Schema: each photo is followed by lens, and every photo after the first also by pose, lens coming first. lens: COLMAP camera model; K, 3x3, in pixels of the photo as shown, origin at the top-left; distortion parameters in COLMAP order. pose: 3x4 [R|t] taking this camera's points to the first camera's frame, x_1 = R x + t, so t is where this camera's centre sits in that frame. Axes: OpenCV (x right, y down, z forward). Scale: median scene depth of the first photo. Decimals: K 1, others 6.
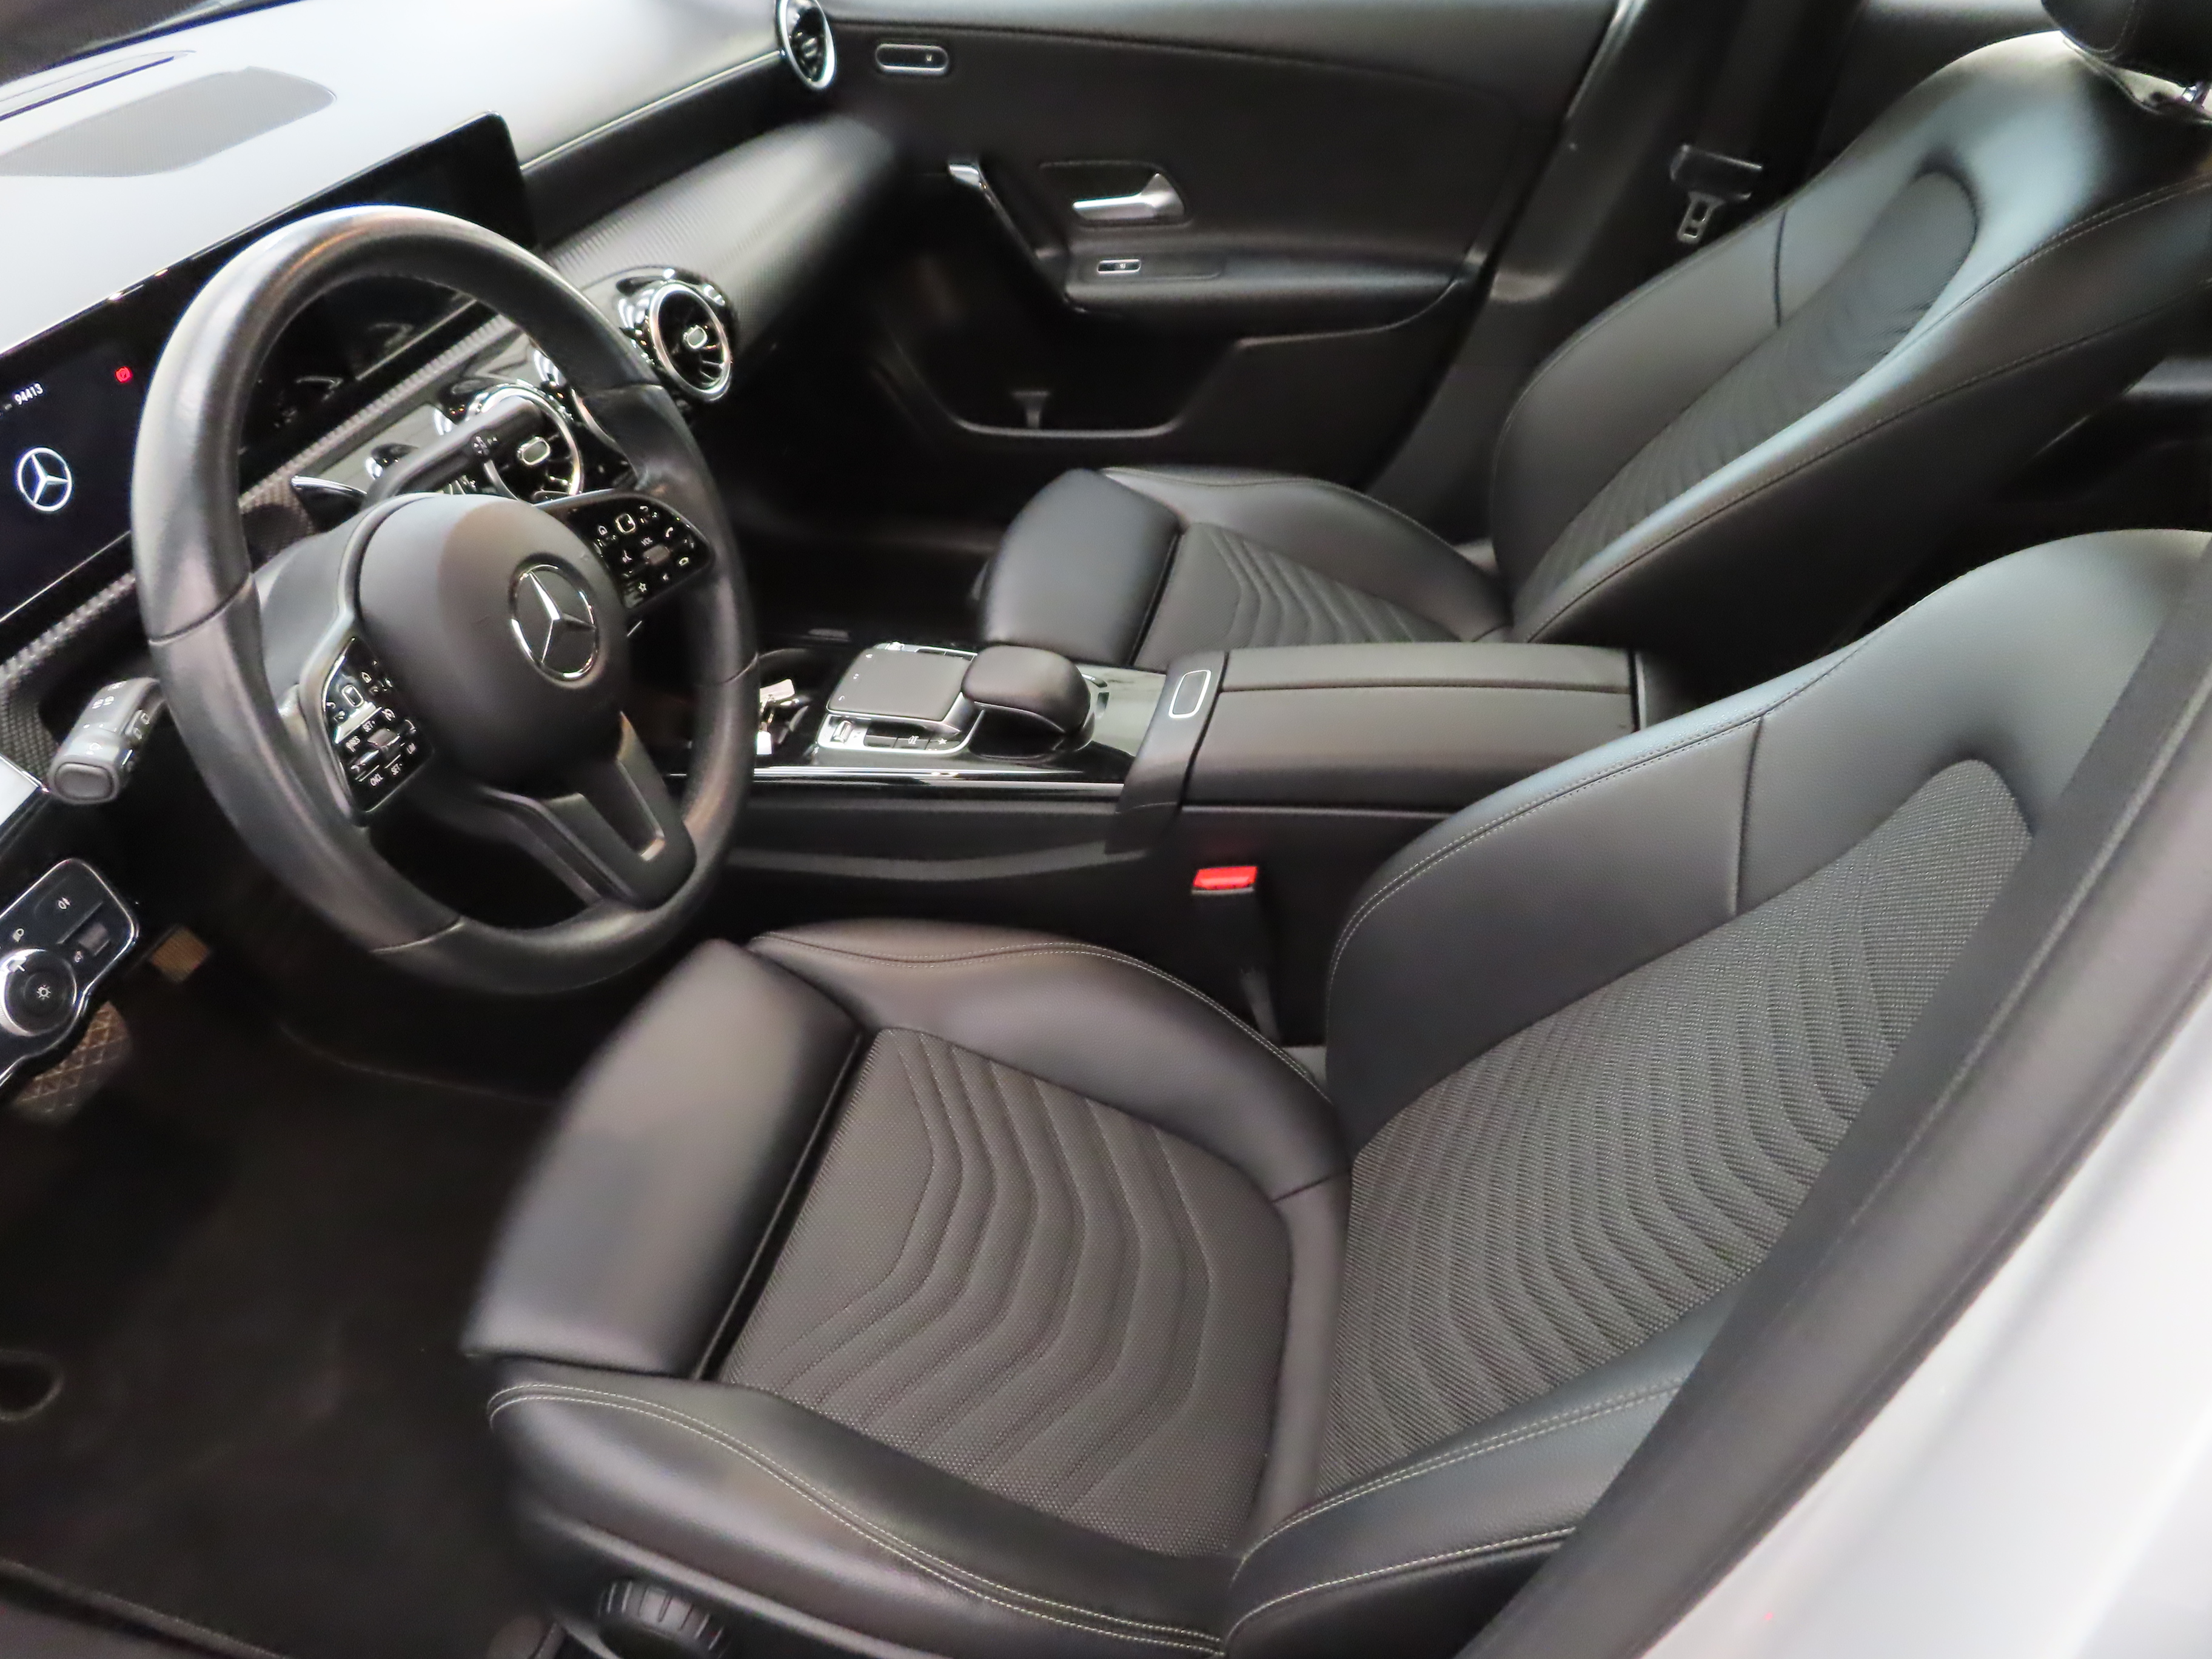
lens RADIAL K [[1577.5, 0, 1099.1], [0, 1577.5, 832.8], [0, 0, 1]] dist [-0.009473, 0.012437]
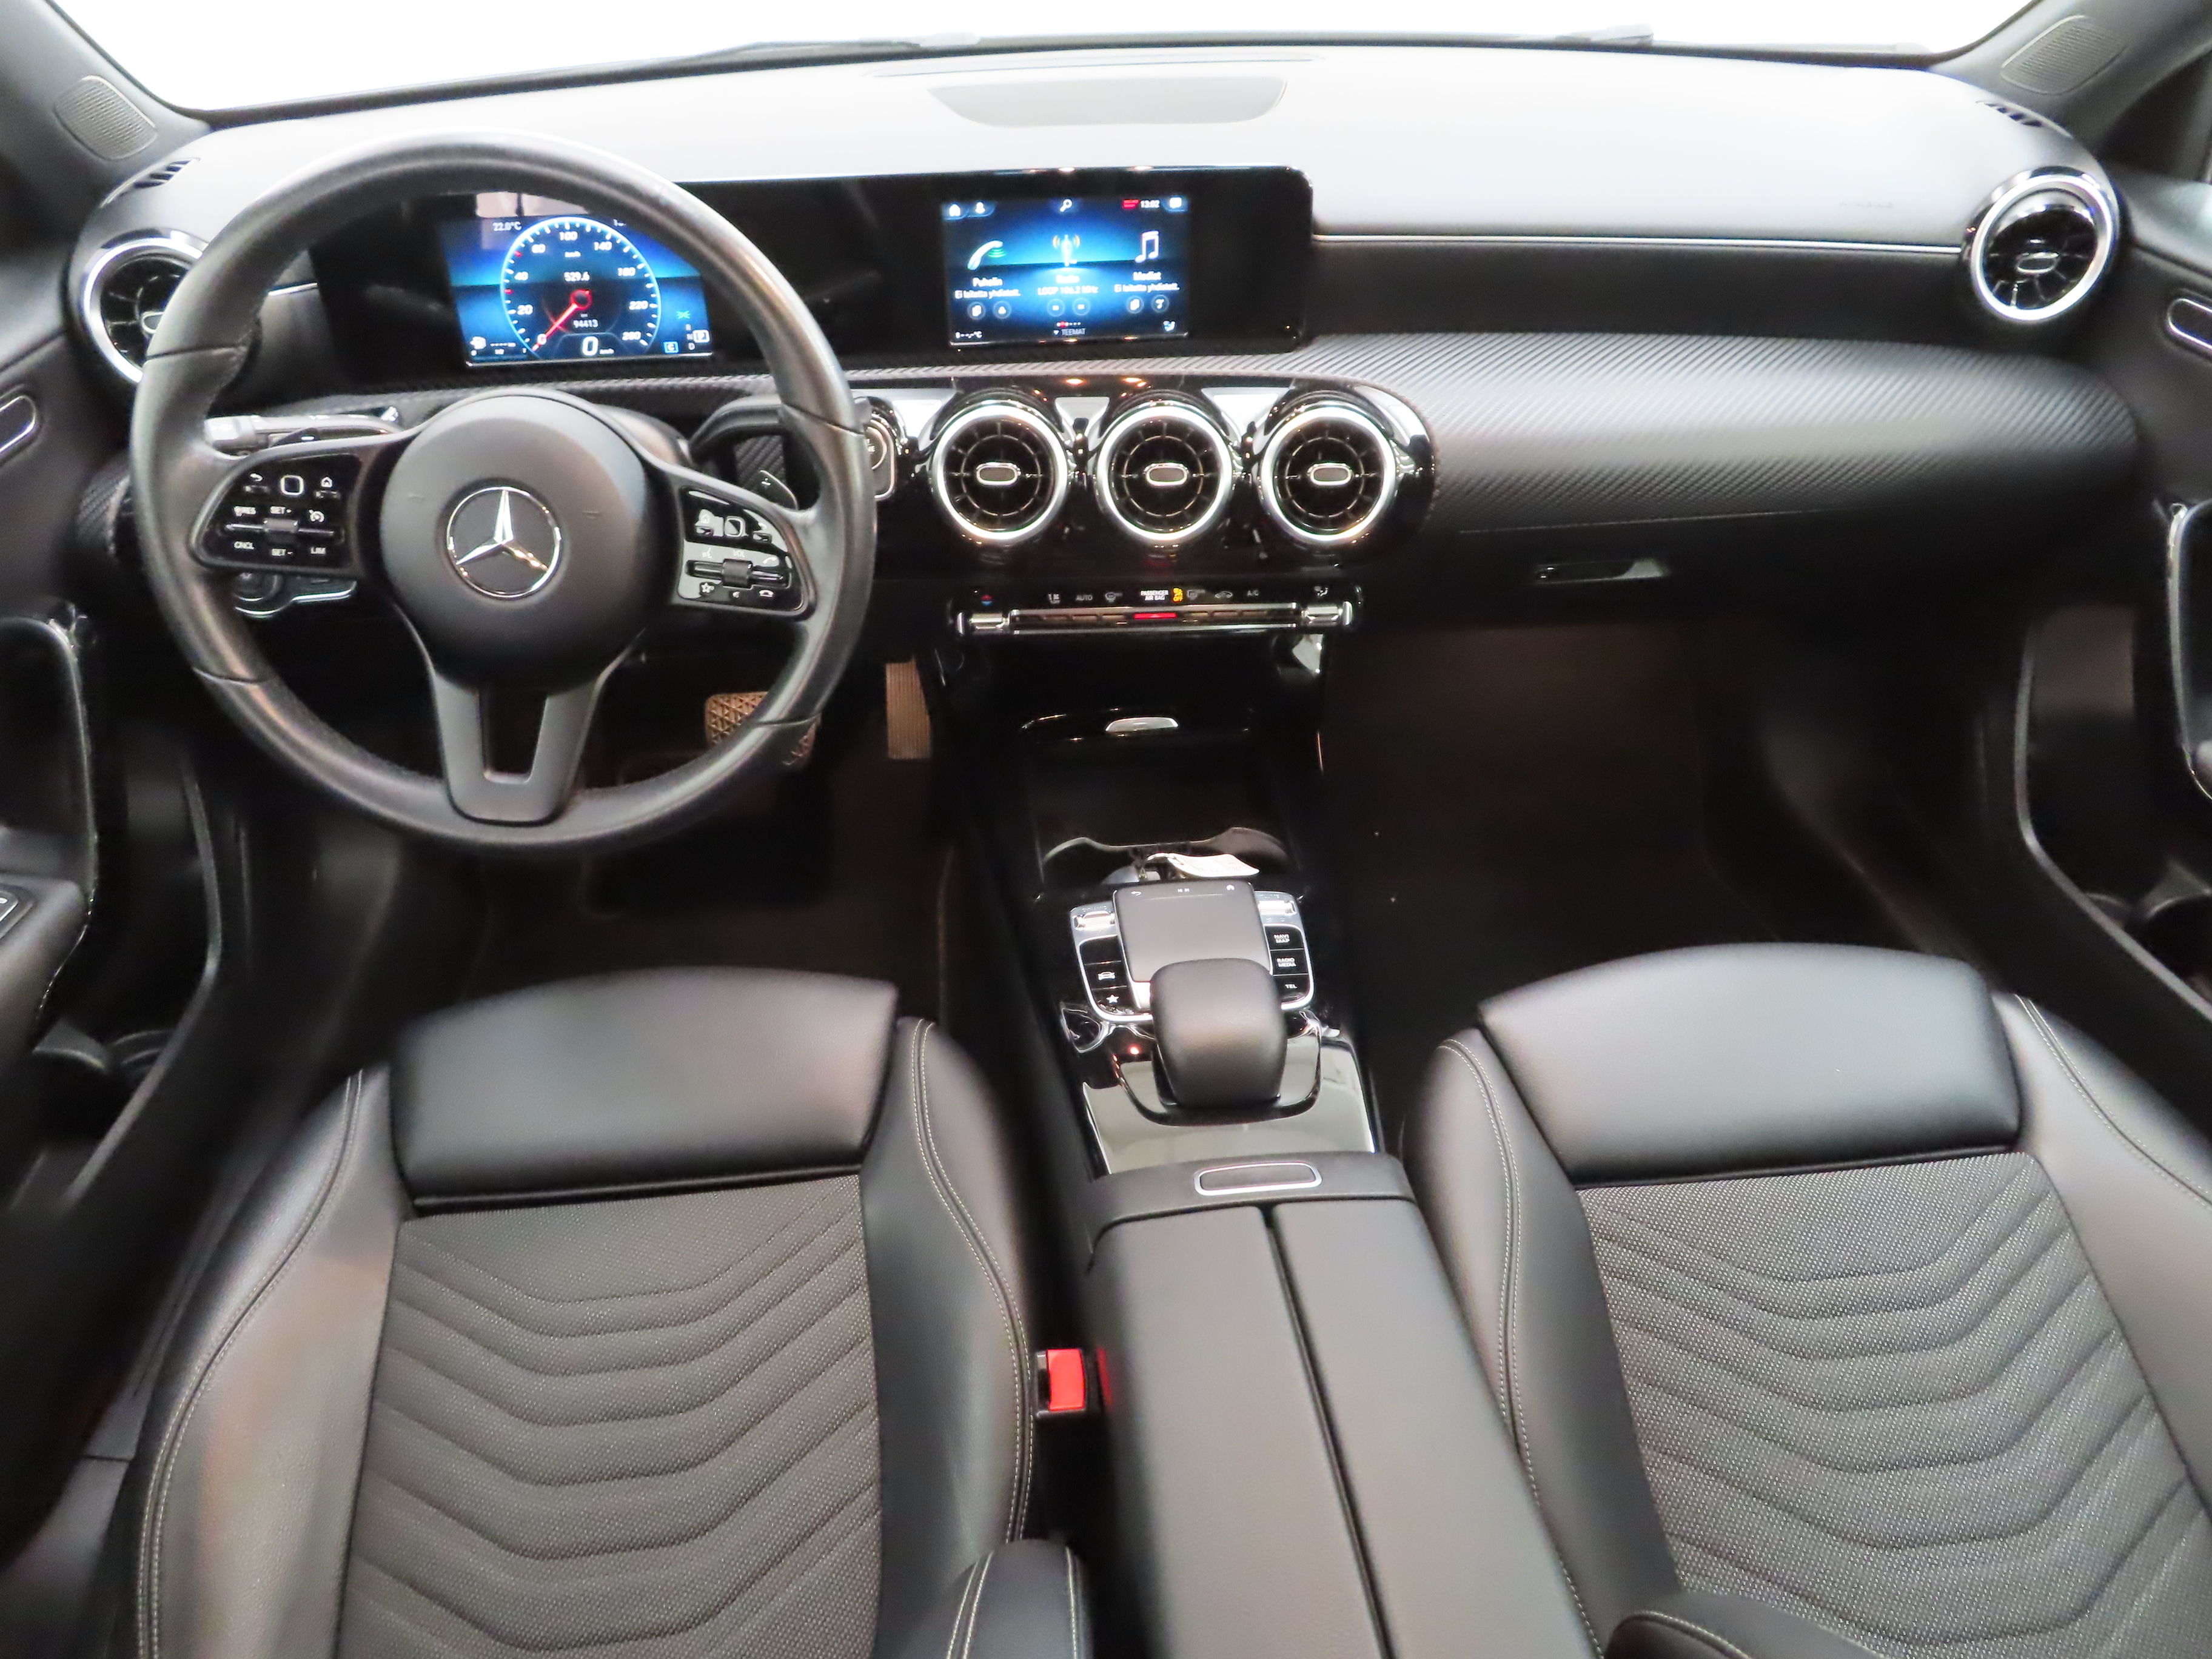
lens RADIAL K [[1577.5, 0, 1110.1], [0, 1577.5, 834.6], [0, 0, 1]] dist [-0.009473, 0.012437]
pose [[0.318973, 0.563780, -0.761845, 0.504865], [-0.592219, 0.746146, 0.304210, -0.394784], [0.739955, 0.354144, 0.571881, 0.548659]]
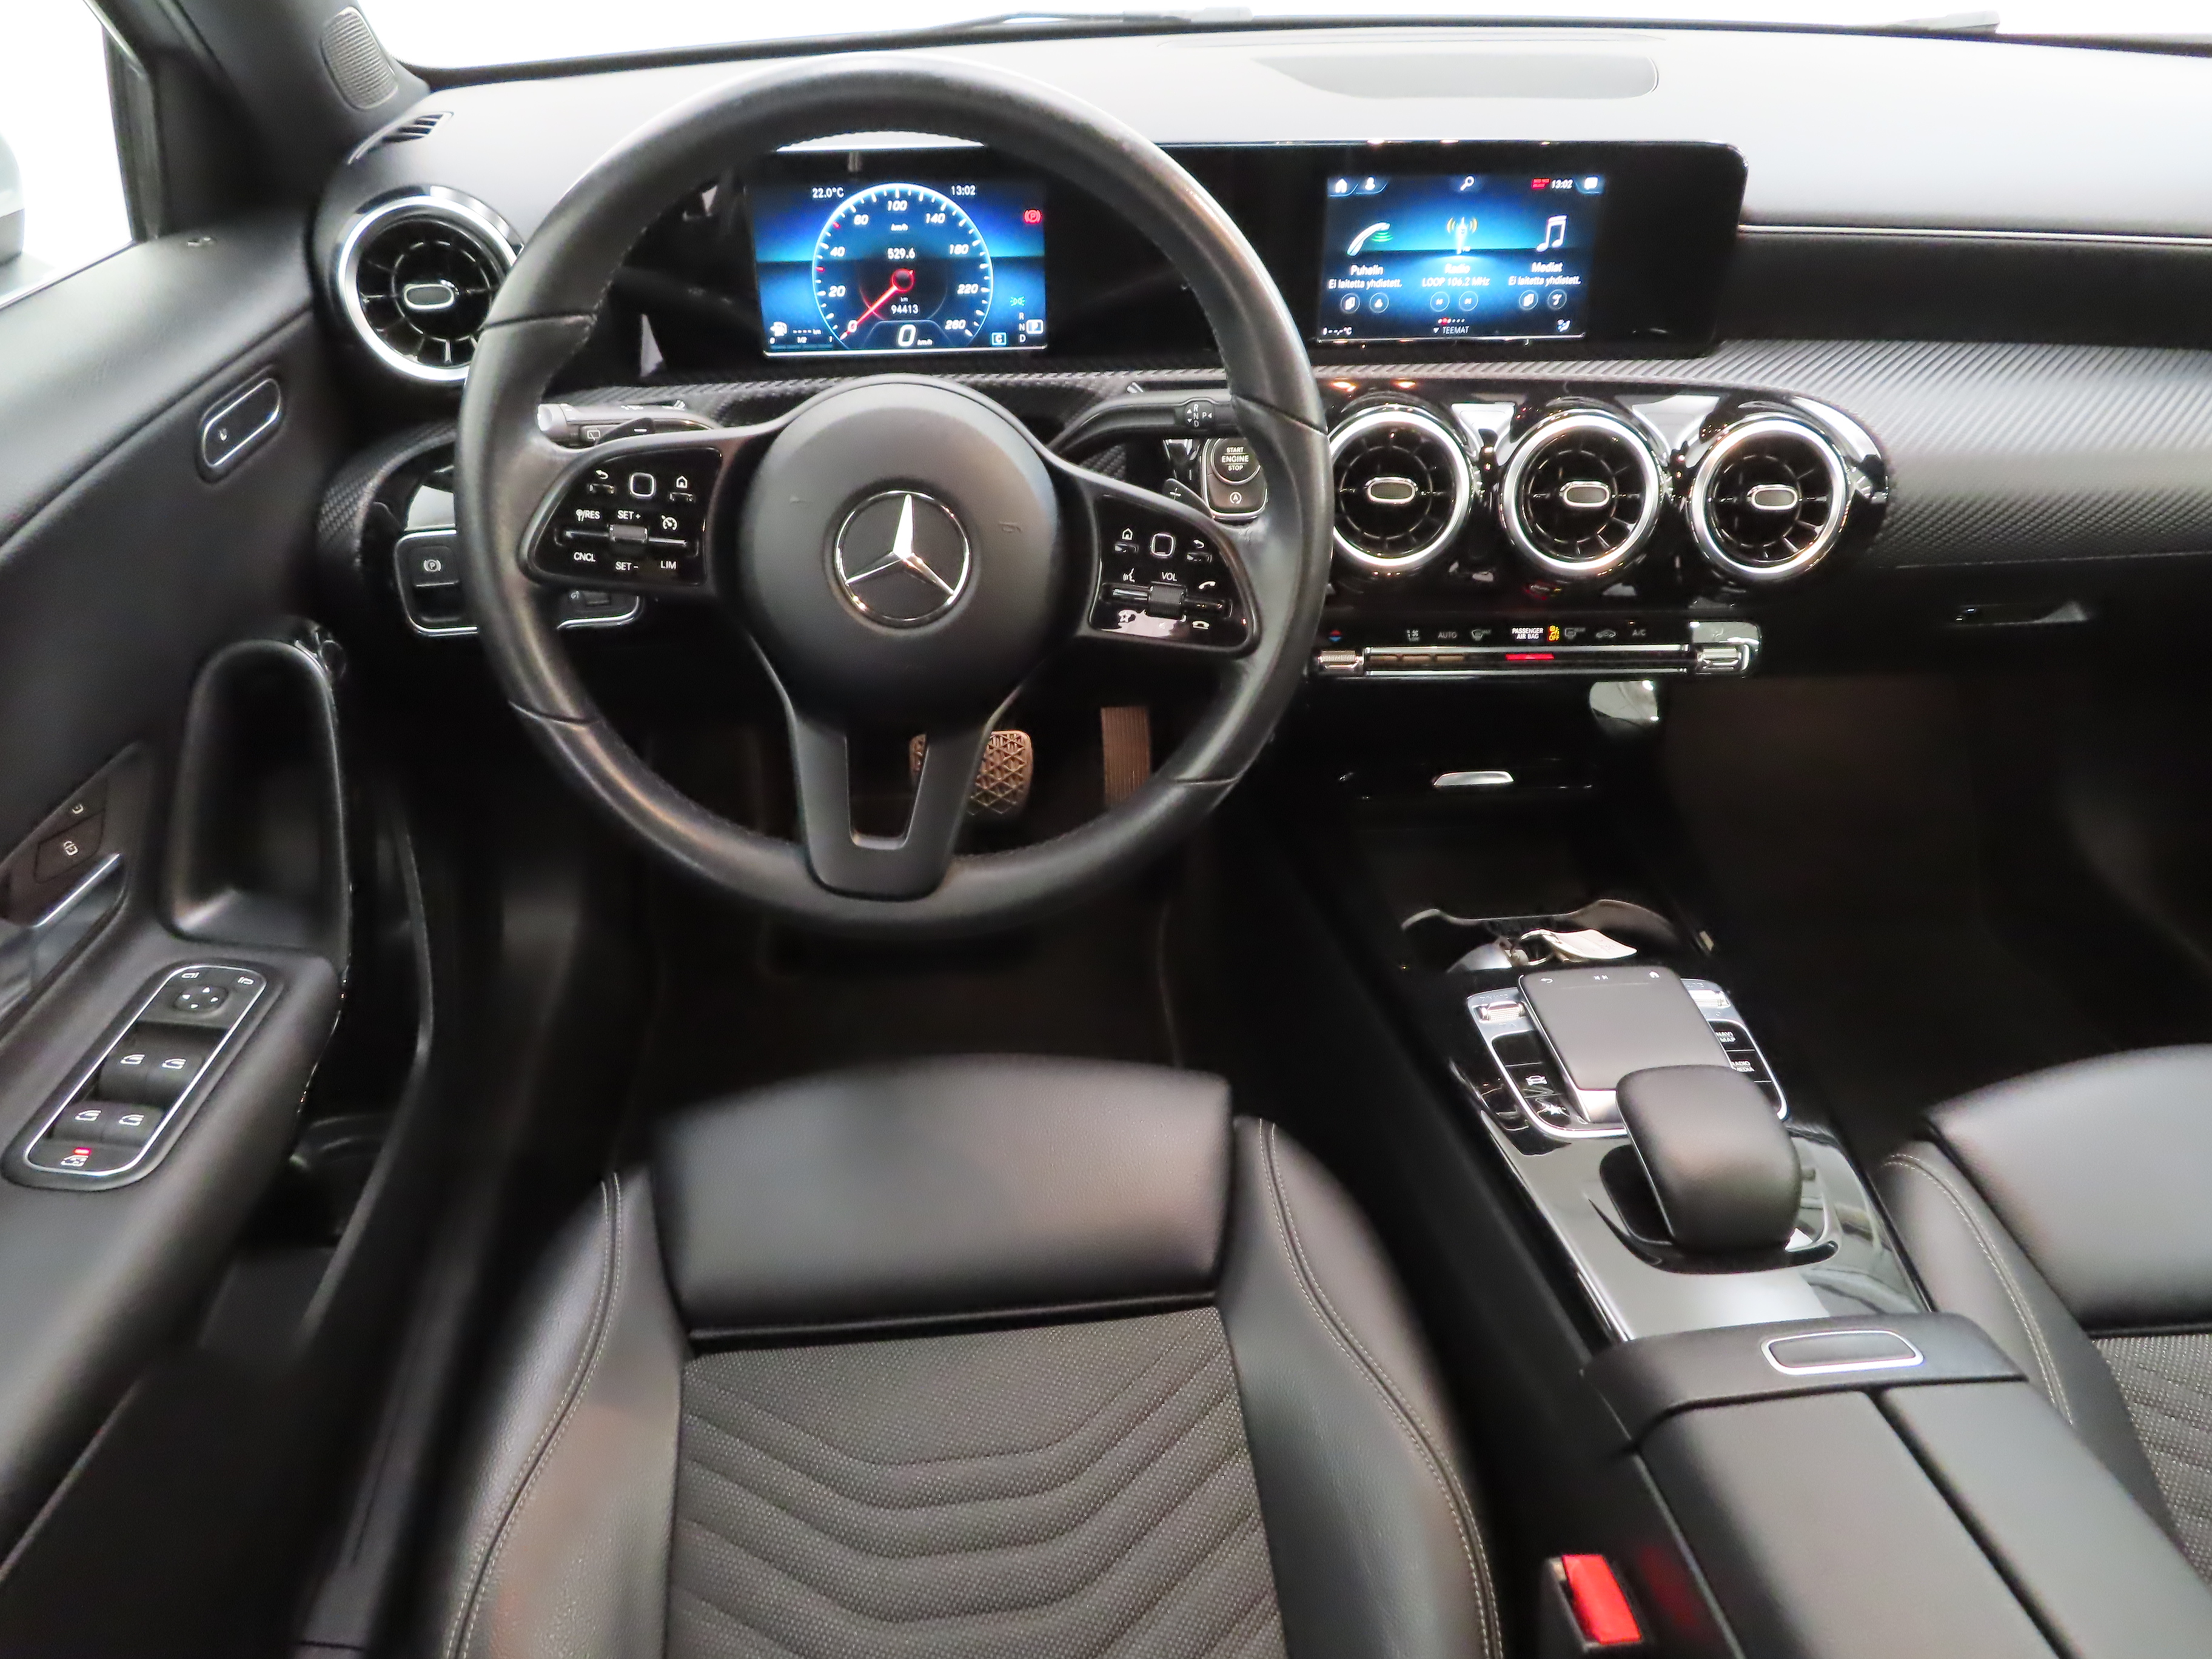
lens RADIAL K [[1577.5, 0, 1109.9], [0, 1577.5, 834.8], [0, 0, 1]] dist [-0.009473, 0.012437]
pose [[0.321839, 0.551756, -0.769406, 0.321058], [-0.605965, 0.744441, 0.280381, -0.238840], [0.727479, 0.375995, 0.573935, 0.458866]]
